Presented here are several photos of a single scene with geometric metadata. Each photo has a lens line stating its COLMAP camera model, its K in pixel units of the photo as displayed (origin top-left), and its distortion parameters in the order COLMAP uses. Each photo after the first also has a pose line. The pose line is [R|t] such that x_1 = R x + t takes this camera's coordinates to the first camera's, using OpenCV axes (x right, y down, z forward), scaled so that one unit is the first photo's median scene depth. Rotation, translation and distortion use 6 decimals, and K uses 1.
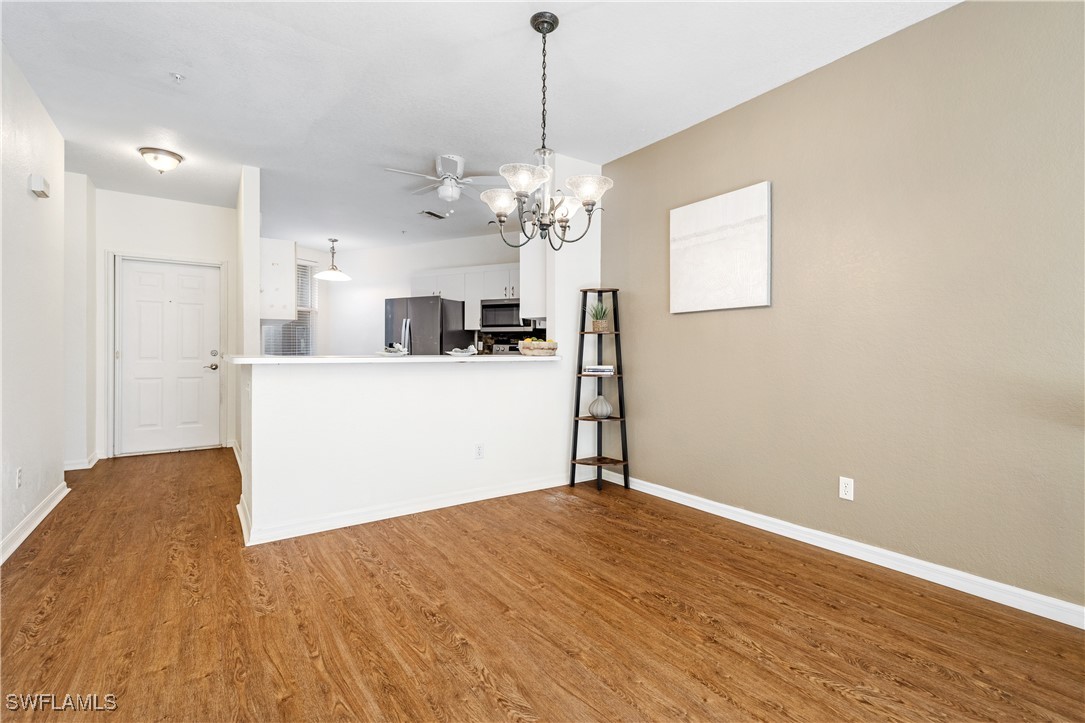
lens RADIAL K [[490.2, 0, 541.1], [0, 490.2, 353.6], [0, 0, 1]] dist [0.006227, -0.001896]
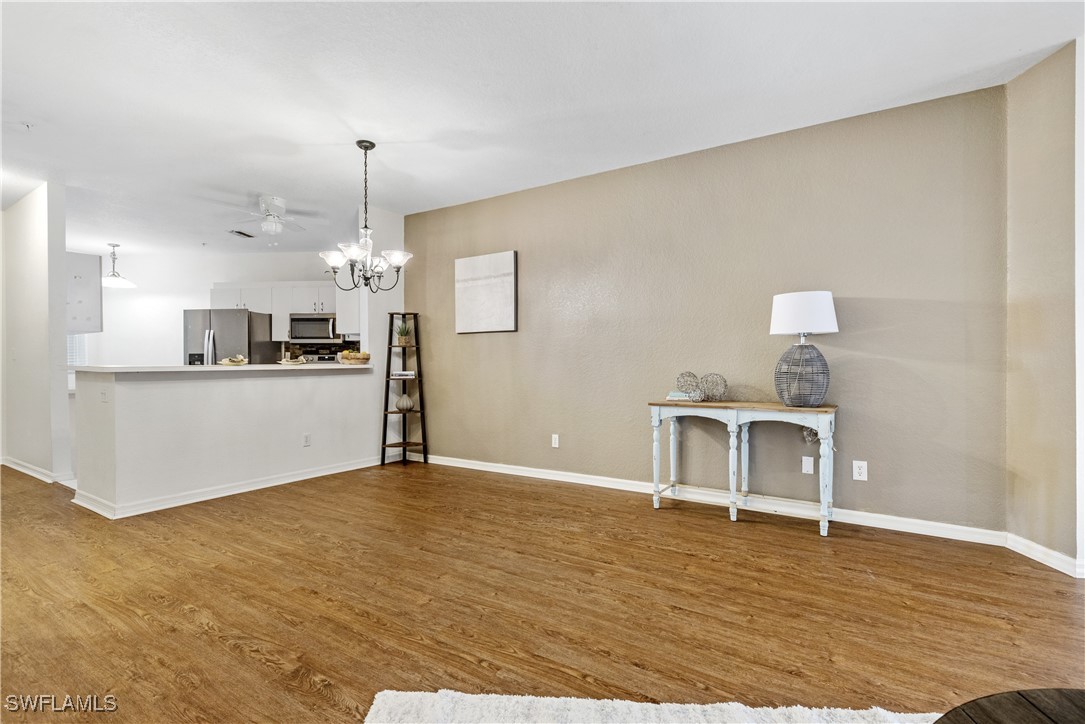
lens RADIAL K [[516.0, 0, 539.8], [0, 516.0, 362.8], [0, 0, 1]] dist [-0.002259, 0.000098]
pose [[0.928657, -0.007391, 0.370867, -0.070315], [0.007482, 0.999971, 0.001194, 0.003579], [-0.370865, 0.001666, 0.928685, -0.531741]]
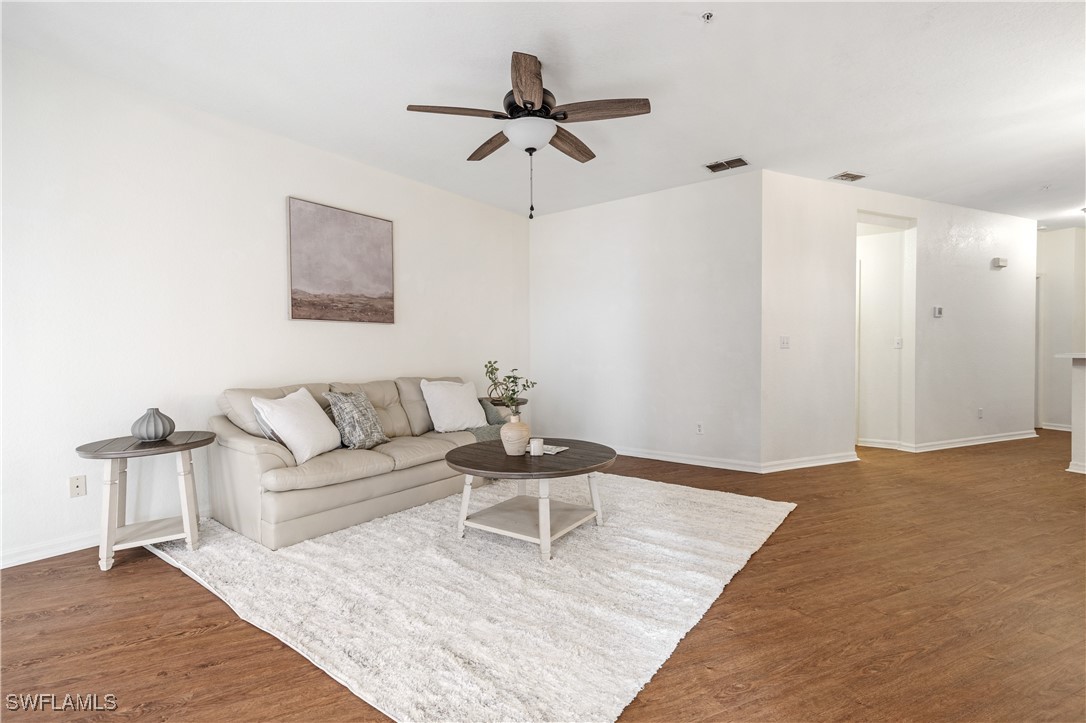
lens RADIAL K [[490.7, 0, 544.8], [0, 490.7, 358.4], [0, 0, 1]] dist [0.006227, -0.001896]
pose [[-0.209627, 0.009629, -0.977734, 1.206345], [-0.002015, 0.999945, 0.010280, 0.008251], [0.977779, 0.004125, -0.209596, -0.286846]]
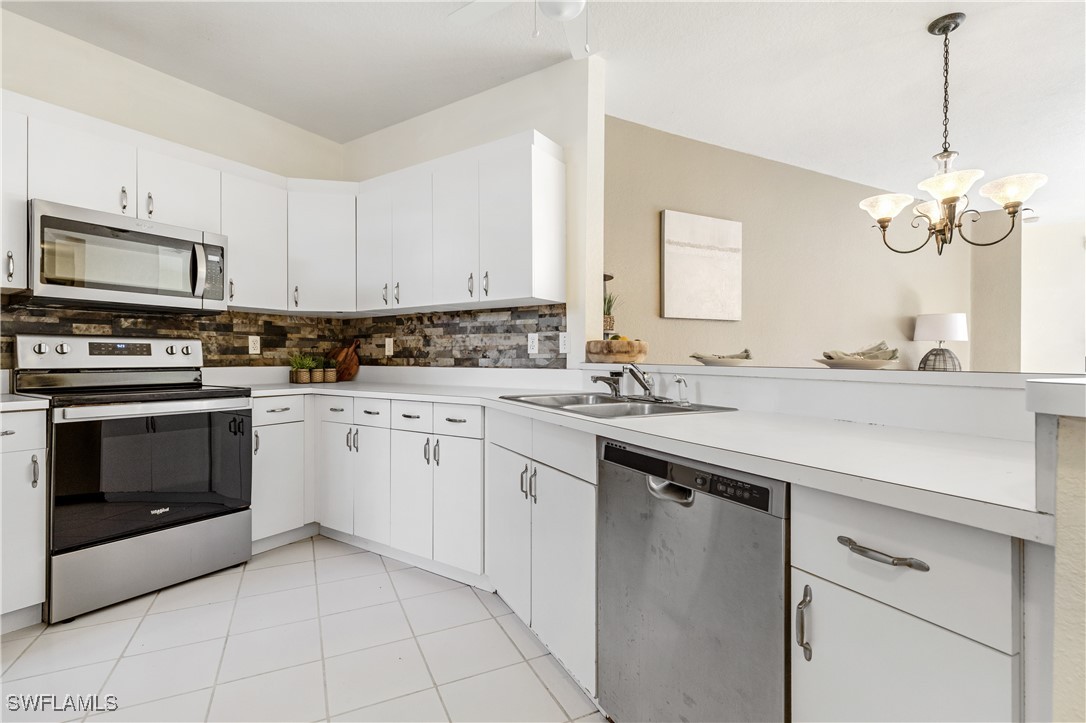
lens RADIAL K [[490.7, 0, 545.6], [0, 490.7, 358.2], [0, 0, 1]] dist [0.006227, -0.001896]
pose [[0.134561, -0.005533, 0.990890, -0.834730], [0.001730, 0.999984, 0.005349, -0.008640], [-0.990904, 0.000994, 0.134568, 1.283766]]
